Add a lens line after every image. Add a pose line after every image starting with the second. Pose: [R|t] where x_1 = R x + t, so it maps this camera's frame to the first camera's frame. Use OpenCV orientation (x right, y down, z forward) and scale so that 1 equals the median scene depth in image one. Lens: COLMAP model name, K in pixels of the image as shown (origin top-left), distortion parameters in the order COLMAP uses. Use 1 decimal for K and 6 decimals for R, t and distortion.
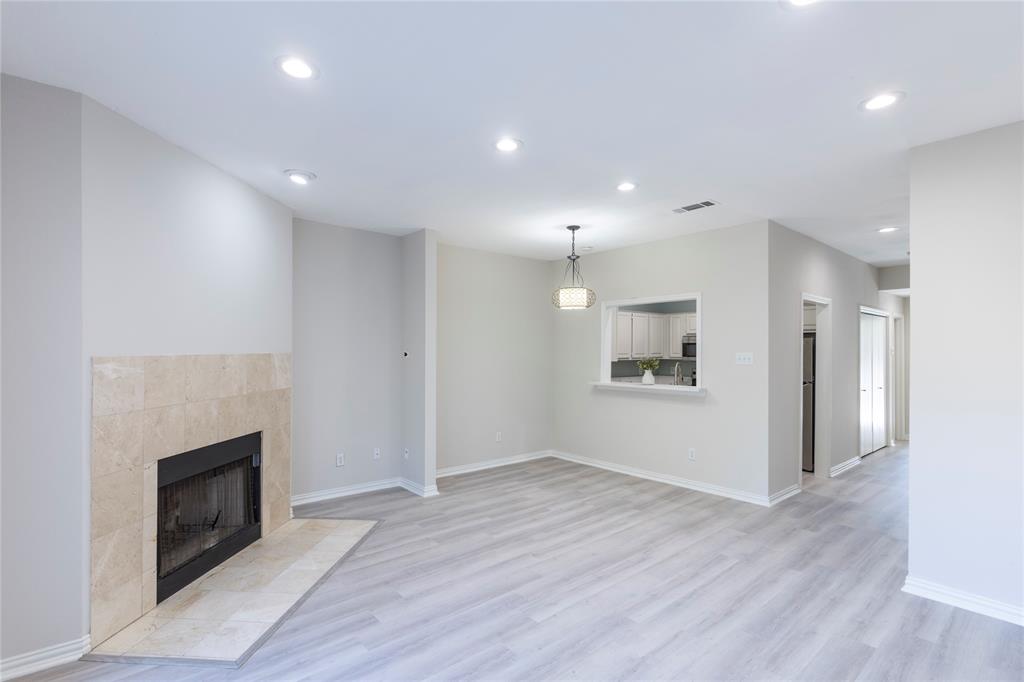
lens RADIAL K [[480.9, 0, 511.6], [0, 480.9, 347.3], [0, 0, 1]] dist [-0.002290, -0.000086]
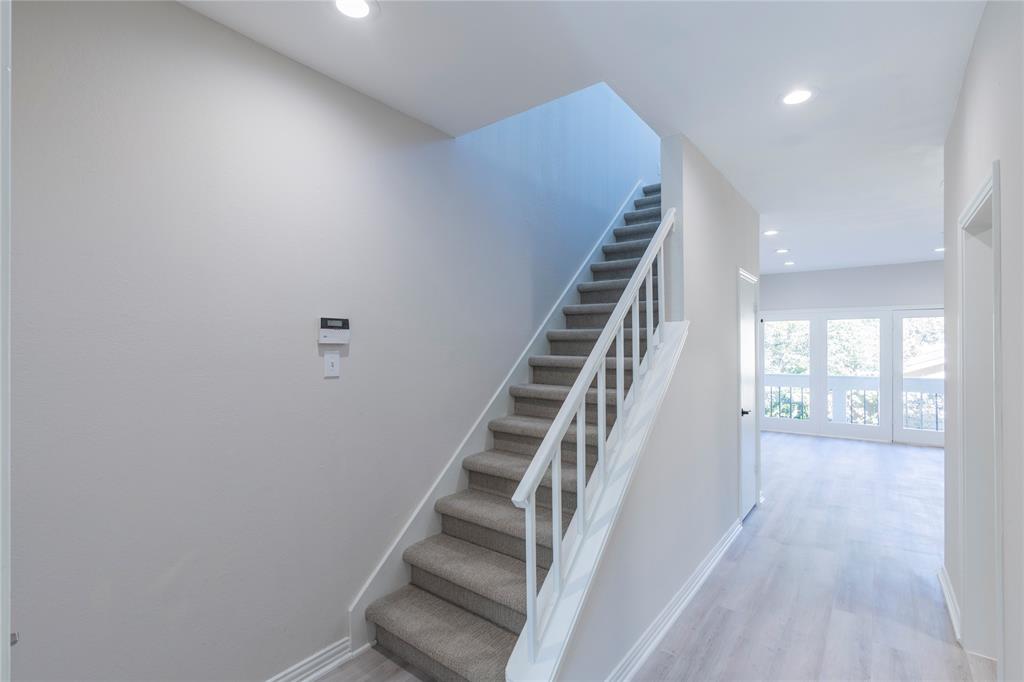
lens RADIAL K [[471.6, 0, 512.0], [0, 471.6, 341.0], [0, 0, 1]] dist [0.000930, 0.000701]
pose [[-0.978451, -0.004427, -0.206432, 1.222709], [-0.000942, 0.999855, -0.016979, 0.013467], [0.206477, -0.016418, -0.978314, 1.481888]]
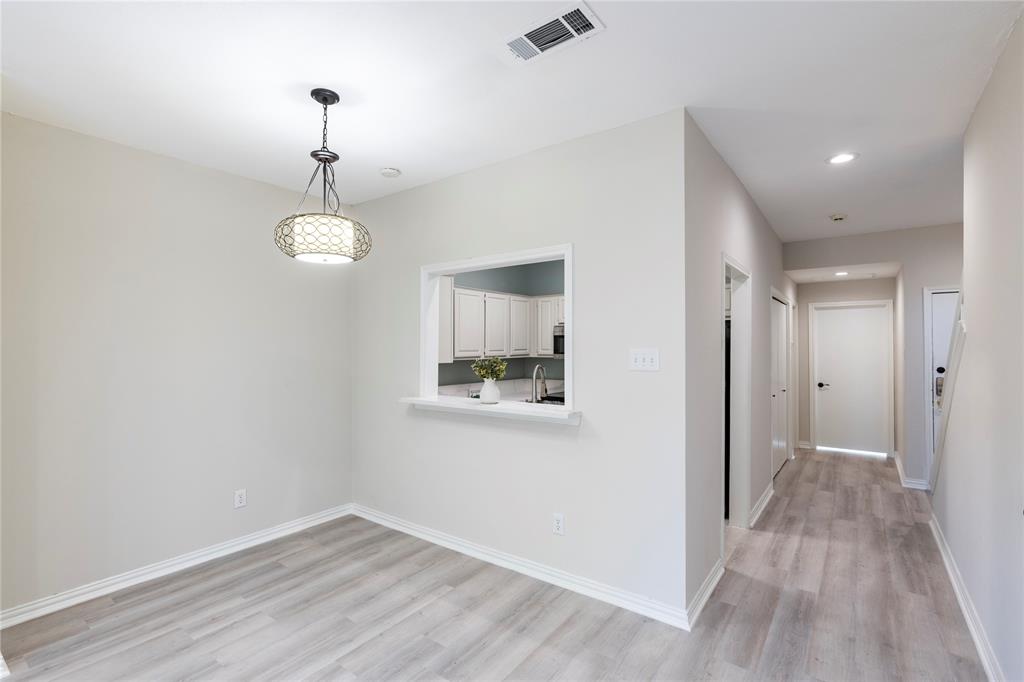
lens RADIAL K [[467.7, 0, 514.4], [0, 467.7, 343.2], [0, 0, 1]] dist [-0.001168, 0.000284]
pose [[0.973192, -0.003917, 0.229960, 0.215221], [0.003989, 0.999992, 0.000152, 0.004961], [-0.229959, 0.000770, 0.973200, 0.511079]]
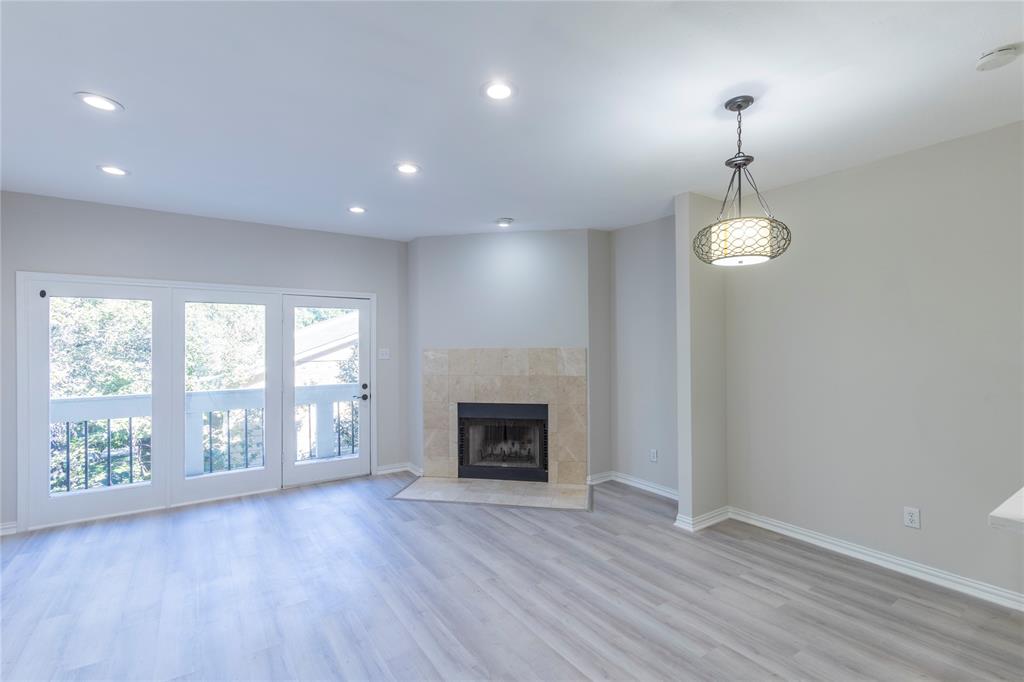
lens RADIAL K [[471.6, 0, 512.0], [0, 471.6, 341.0], [0, 0, 1]] dist [0.000930, 0.000701]
pose [[-0.107908, -0.010243, -0.994108, 0.674973], [0.008831, 0.999898, -0.011261, 0.005985], [0.994122, -0.009994, -0.107806, 0.847349]]
